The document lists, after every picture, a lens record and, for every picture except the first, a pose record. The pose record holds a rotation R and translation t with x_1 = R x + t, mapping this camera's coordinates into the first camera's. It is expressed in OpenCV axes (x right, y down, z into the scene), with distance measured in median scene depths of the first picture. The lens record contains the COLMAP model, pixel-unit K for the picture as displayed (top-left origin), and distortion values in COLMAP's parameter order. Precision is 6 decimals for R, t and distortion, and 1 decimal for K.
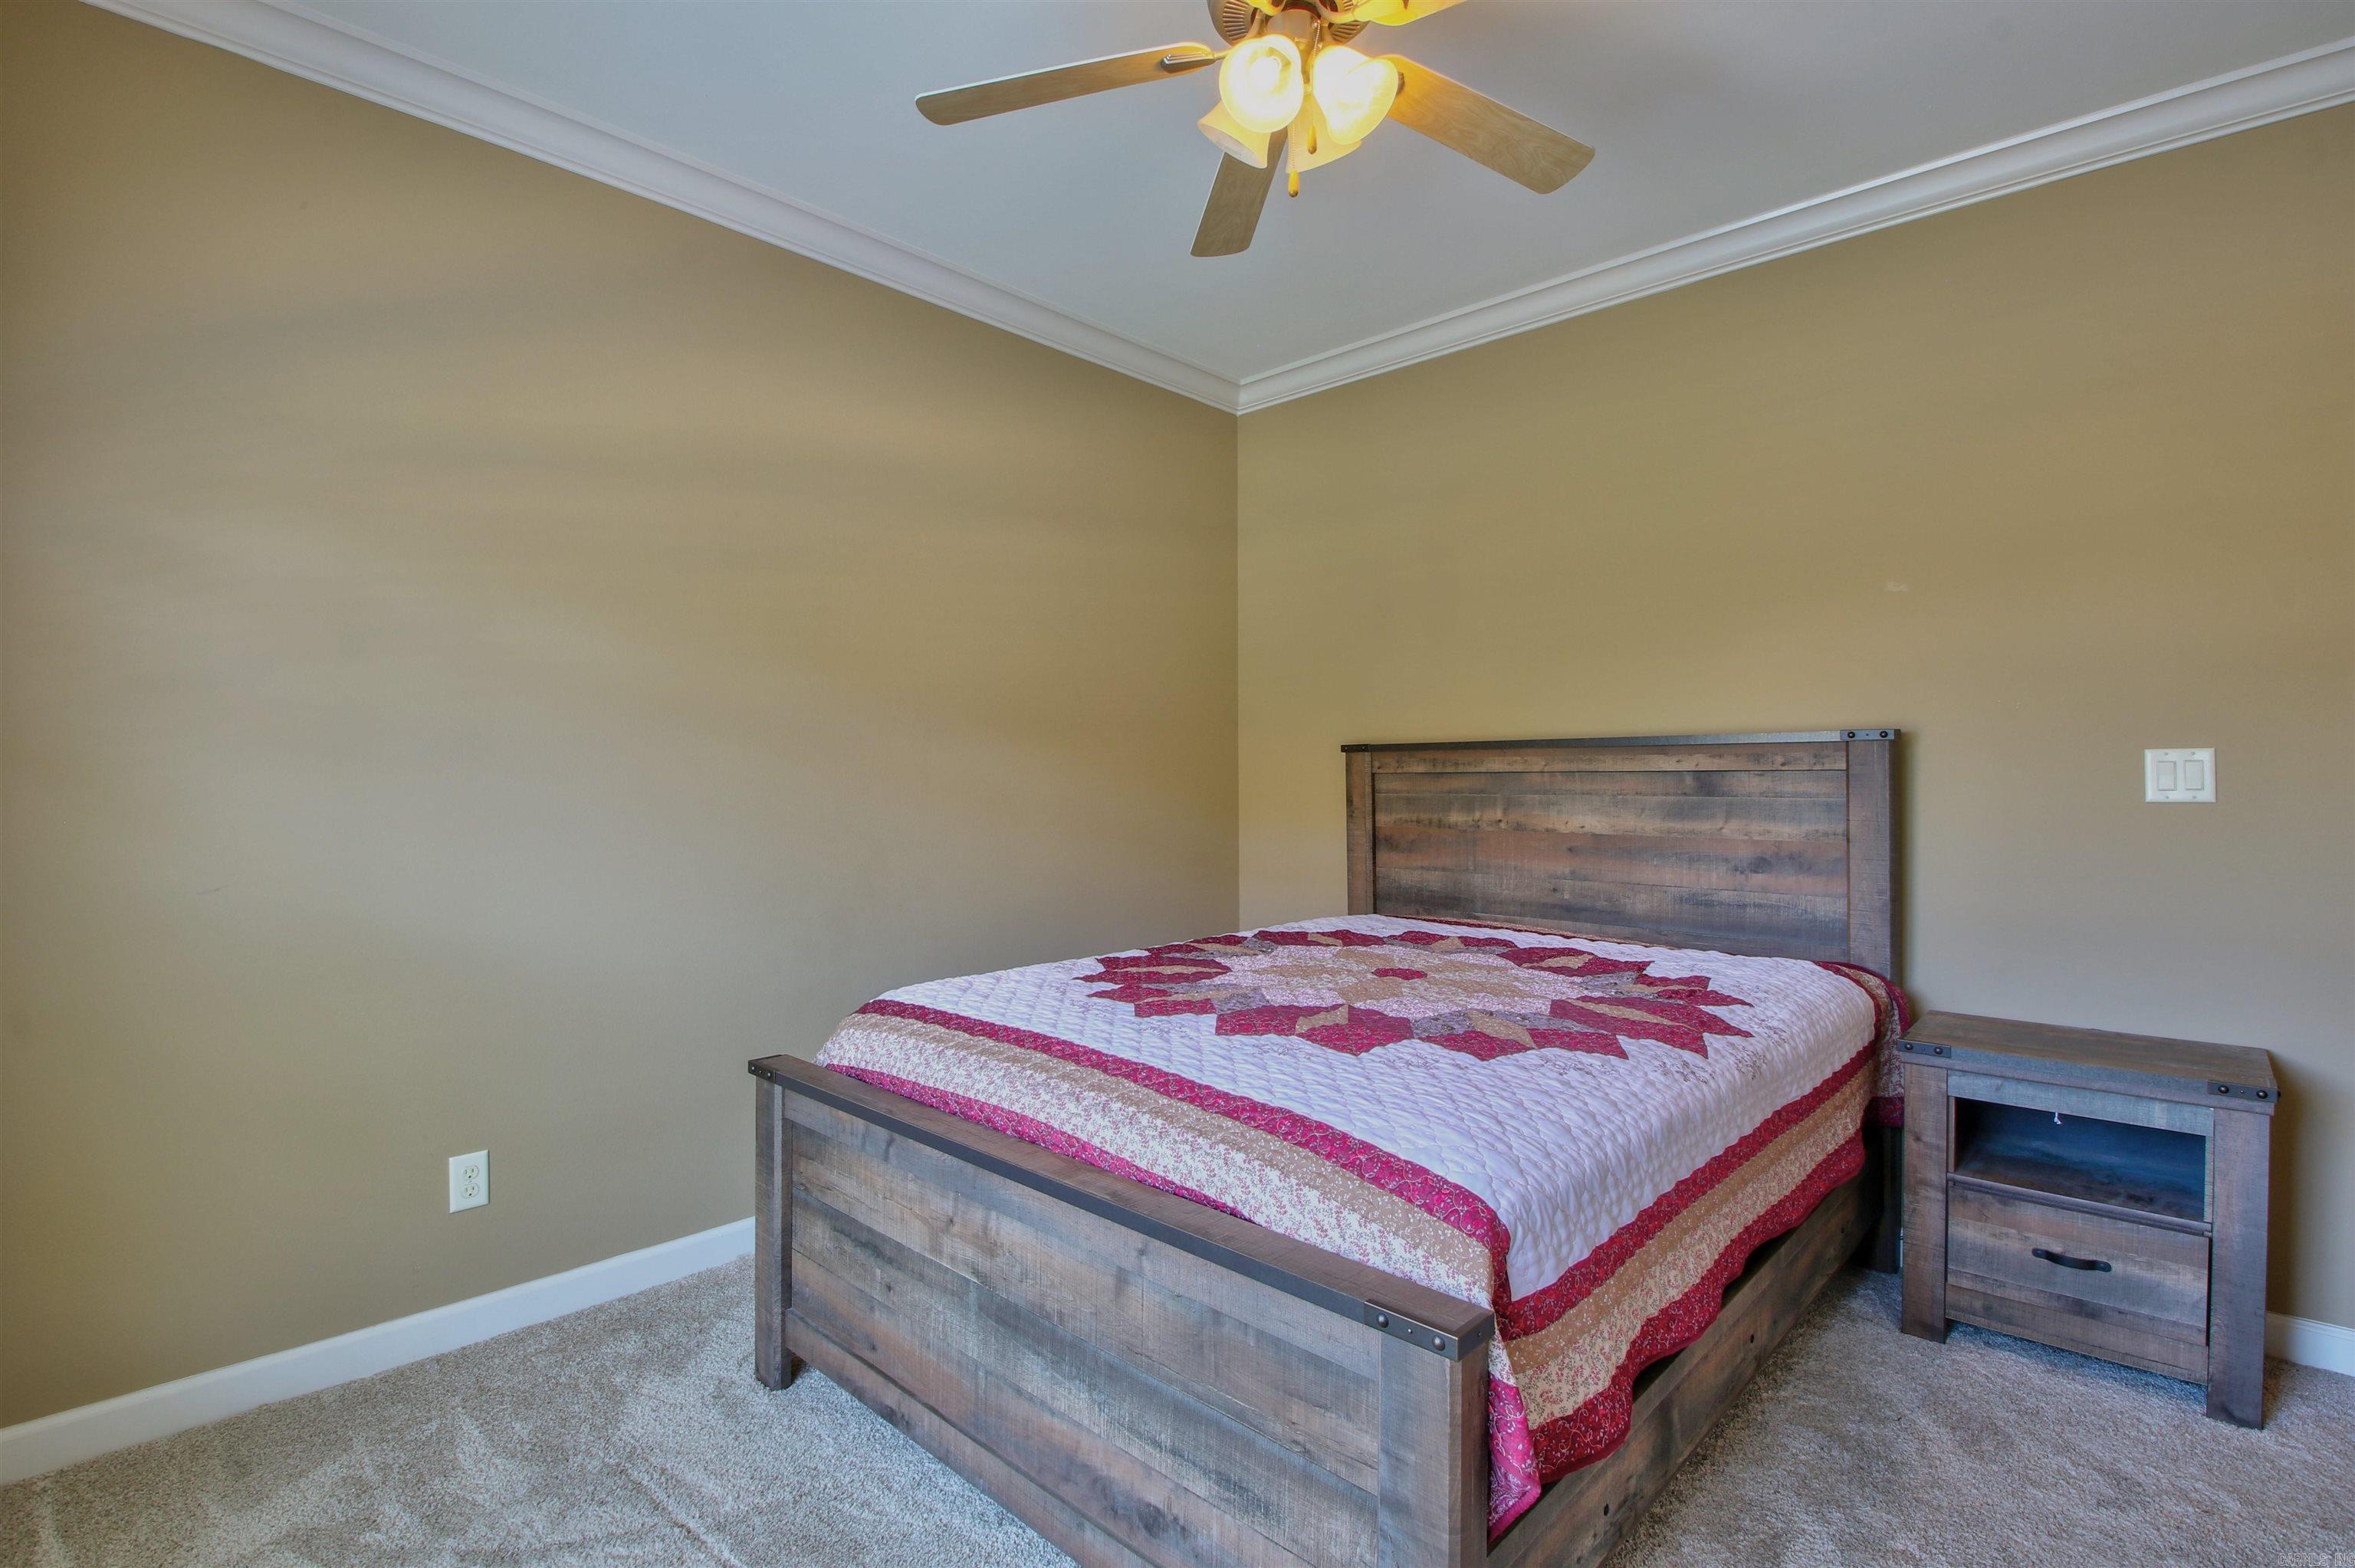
lens RADIAL K [[1099.7, 0, 1168.6], [0, 1099.7, 760.4], [0, 0, 1]] dist [-0.002624, -0.013927]
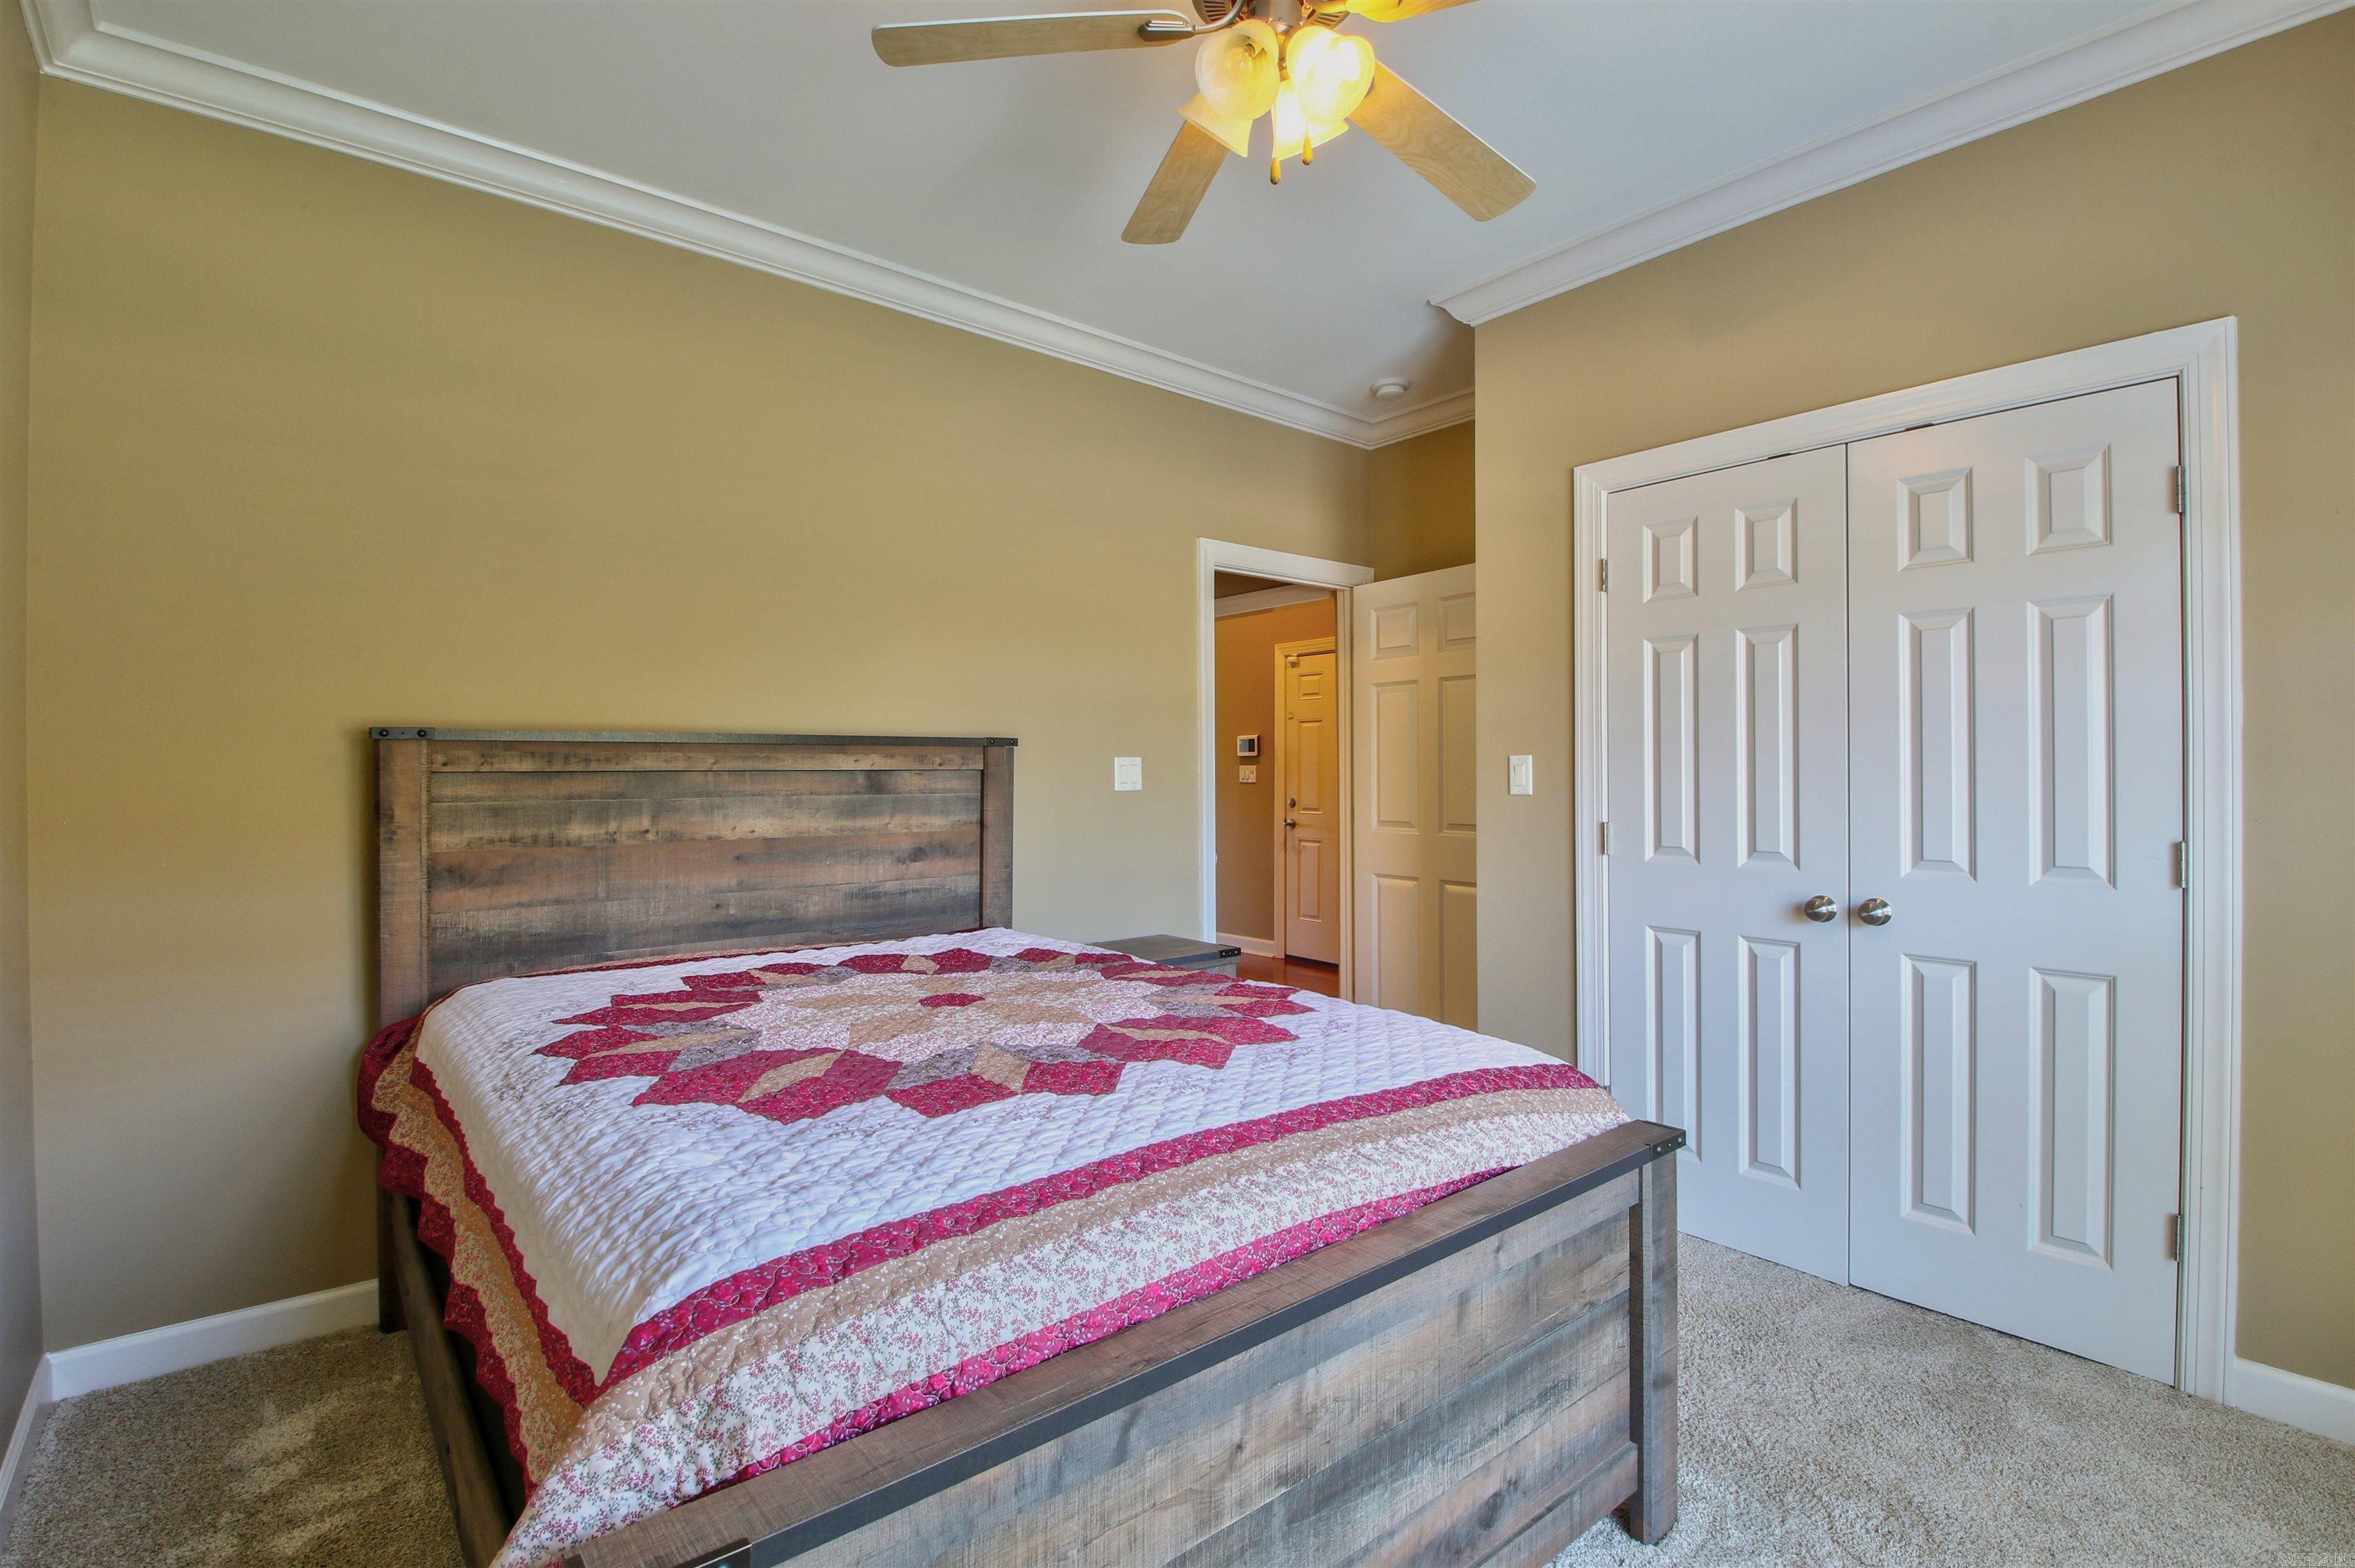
lens RADIAL K [[1099.7, 0, 1173.6], [0, 1099.7, 791.1], [0, 0, 1]] dist [-0.002624, -0.013927]
pose [[0.111689, -0.015144, 0.993628, -0.518765], [-0.008452, 0.999833, 0.016188, 0.010190], [-0.993707, -0.010206, 0.111543, 0.593685]]
